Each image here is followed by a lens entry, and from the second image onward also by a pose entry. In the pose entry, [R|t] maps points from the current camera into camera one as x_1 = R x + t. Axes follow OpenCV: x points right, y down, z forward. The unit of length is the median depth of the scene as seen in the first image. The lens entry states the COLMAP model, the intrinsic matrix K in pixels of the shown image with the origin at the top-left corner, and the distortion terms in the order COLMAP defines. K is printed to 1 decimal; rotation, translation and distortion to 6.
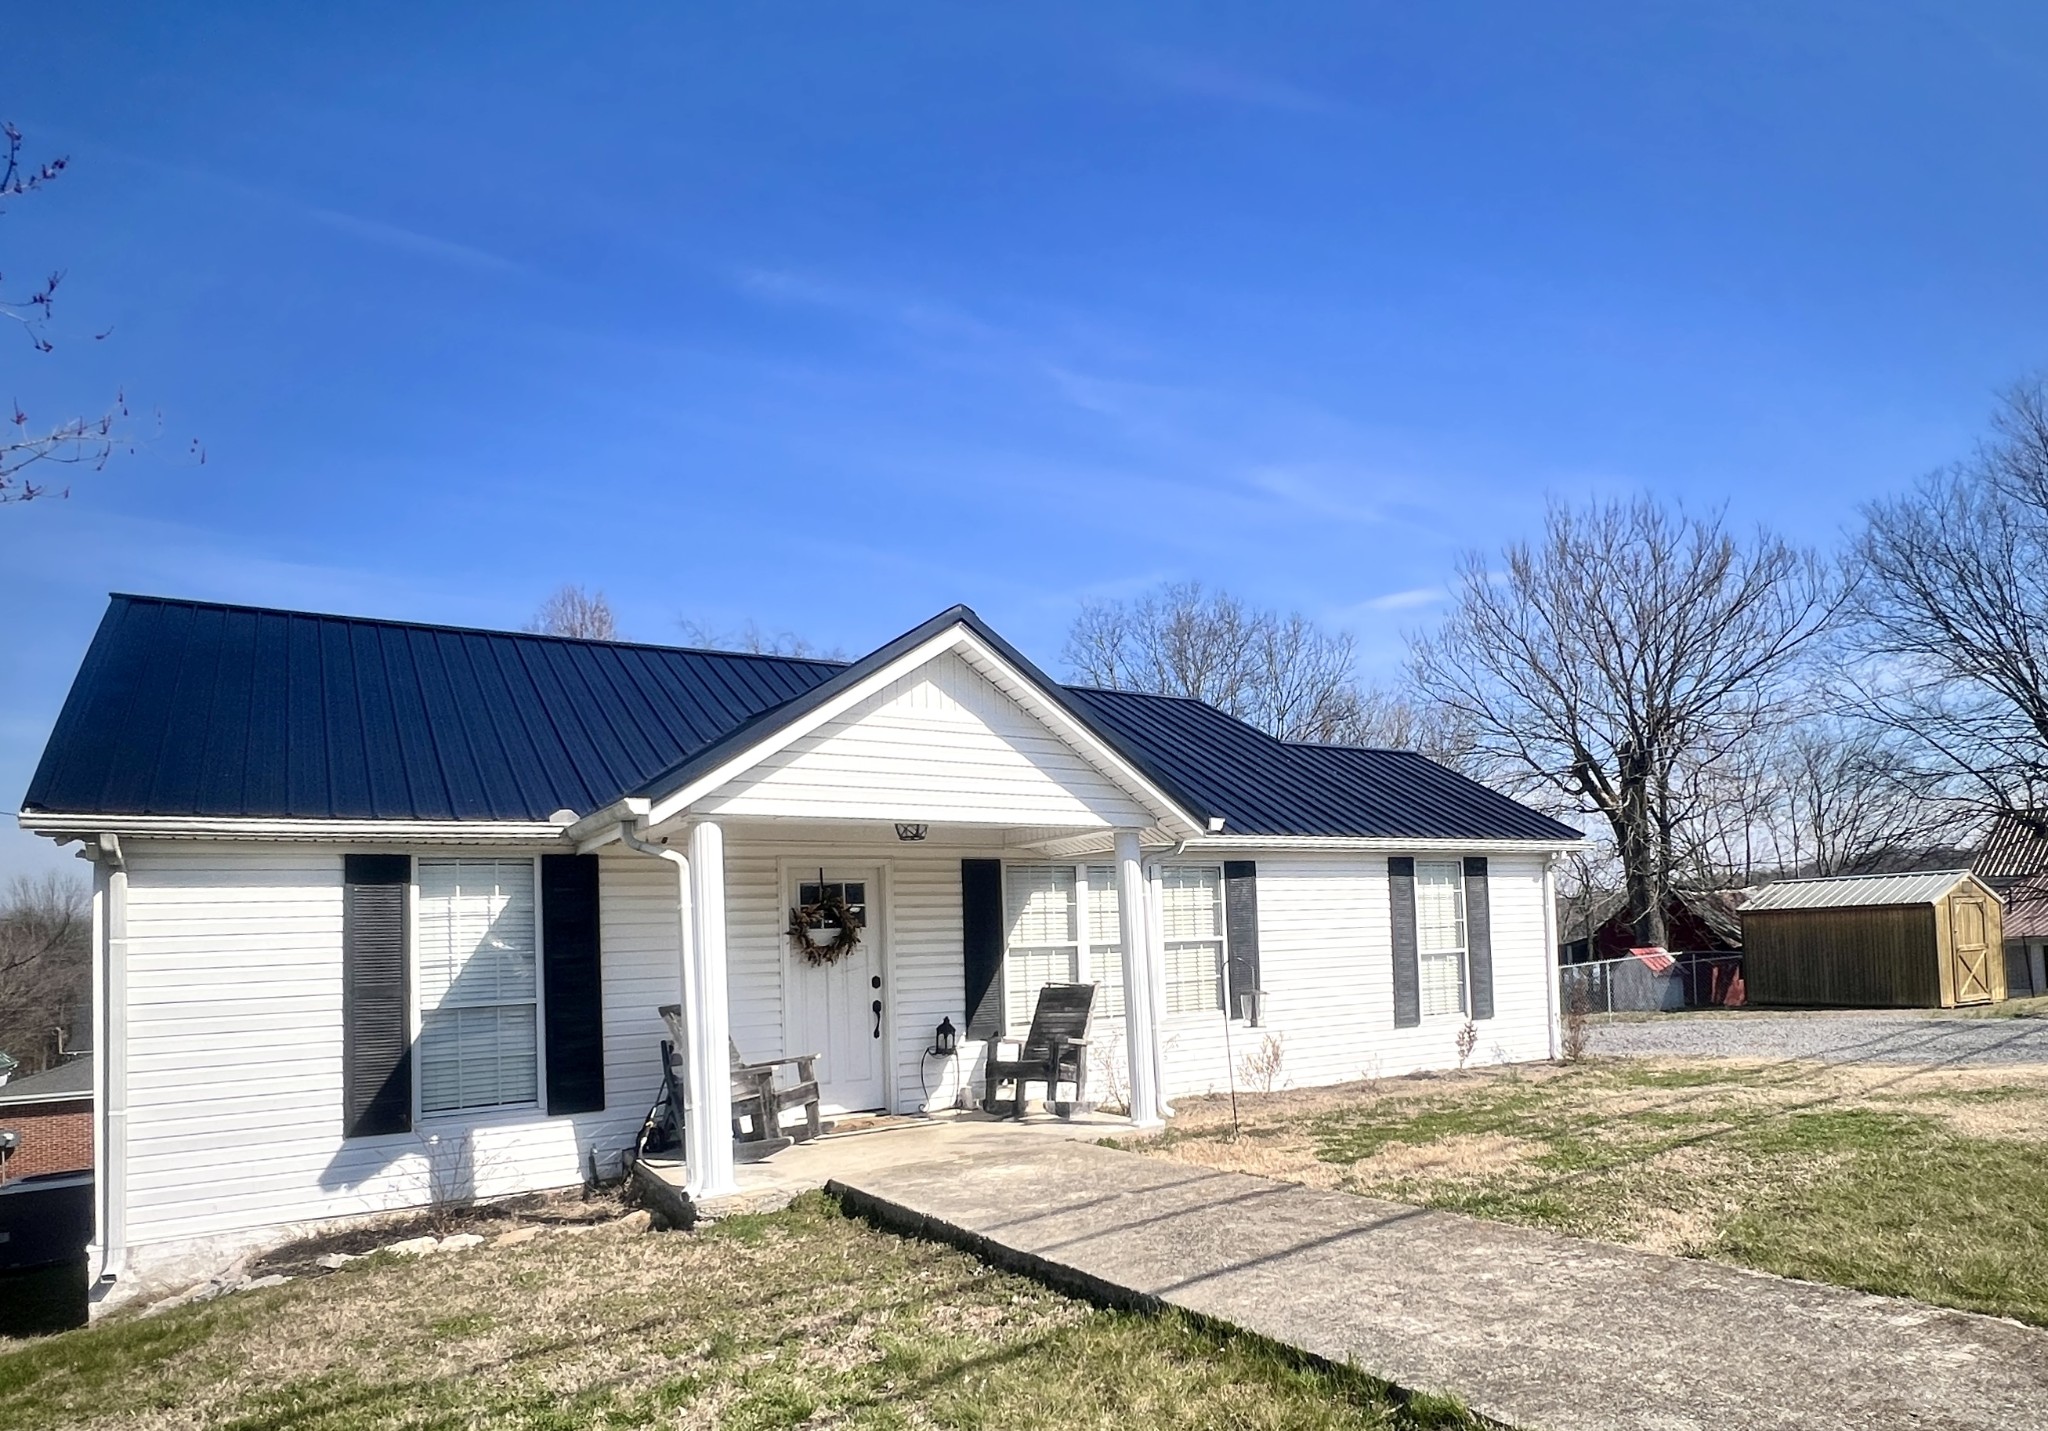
lens RADIAL K [[2507.7, 0, 1024.0], [0, 2507.7, 715.5], [0, 0, 1]] dist [-0.000655, 0.018968]
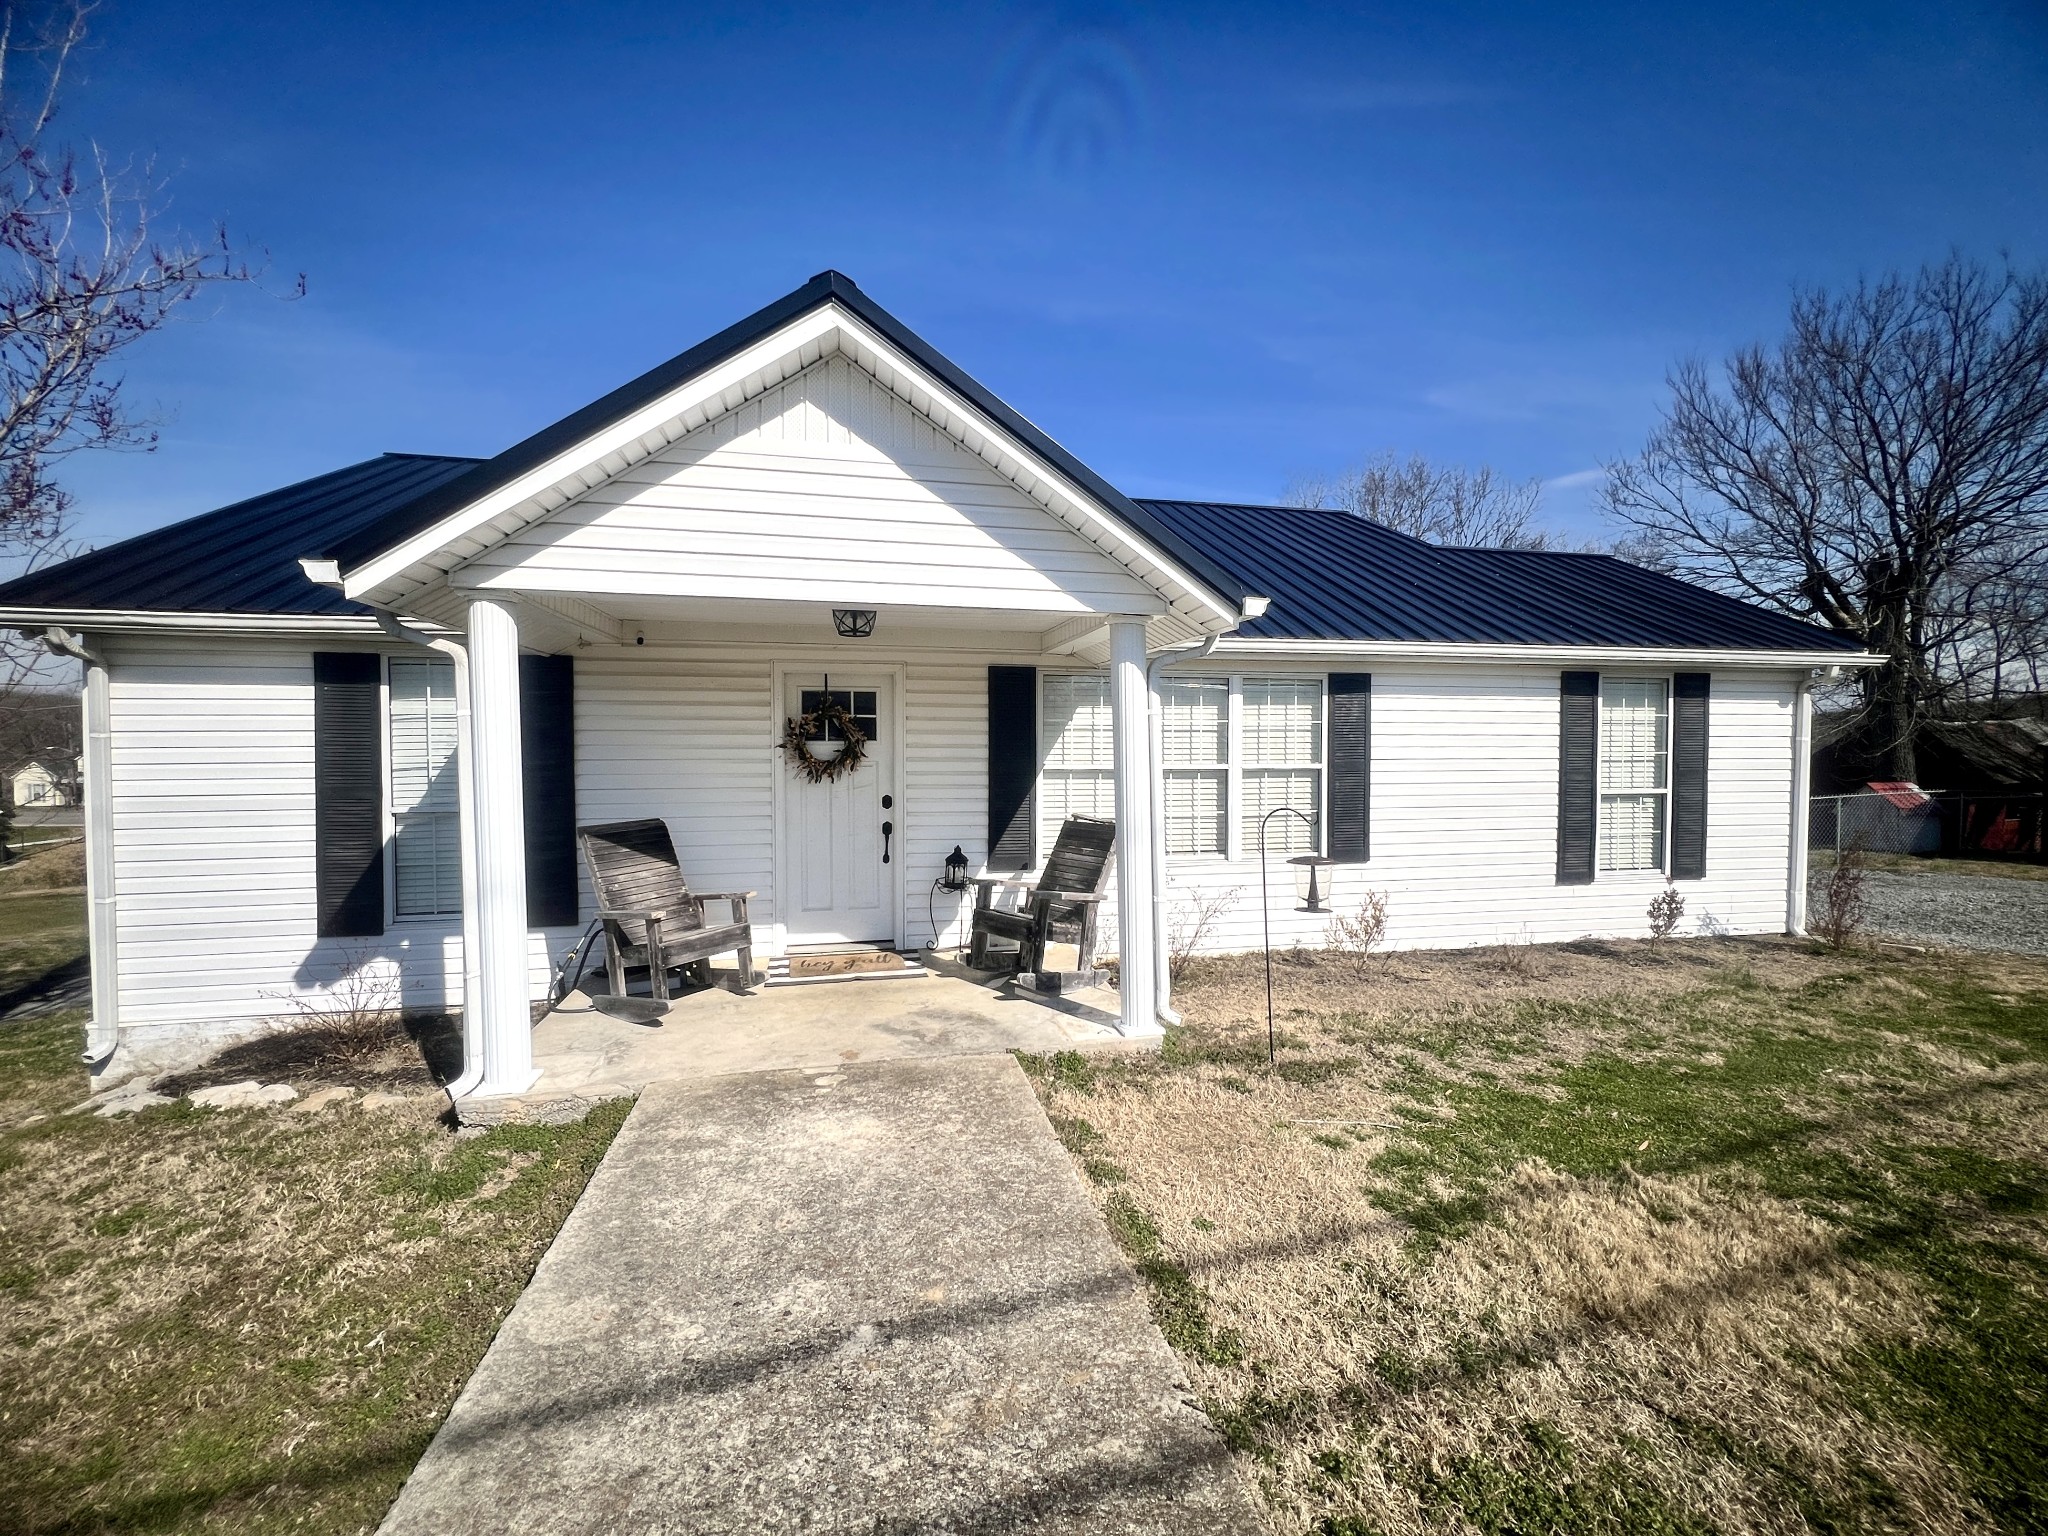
lens RADIAL K [[880.6, 0, 1013.0], [0, 880.6, 753.8], [0, 0, 1]] dist [0.002040, -0.001063]
pose [[0.913085, 0.042141, -0.405586, 0.108706], [0.008971, 0.992329, 0.123301, 0.049999], [0.407670, -0.116223, 0.905703, 0.725555]]
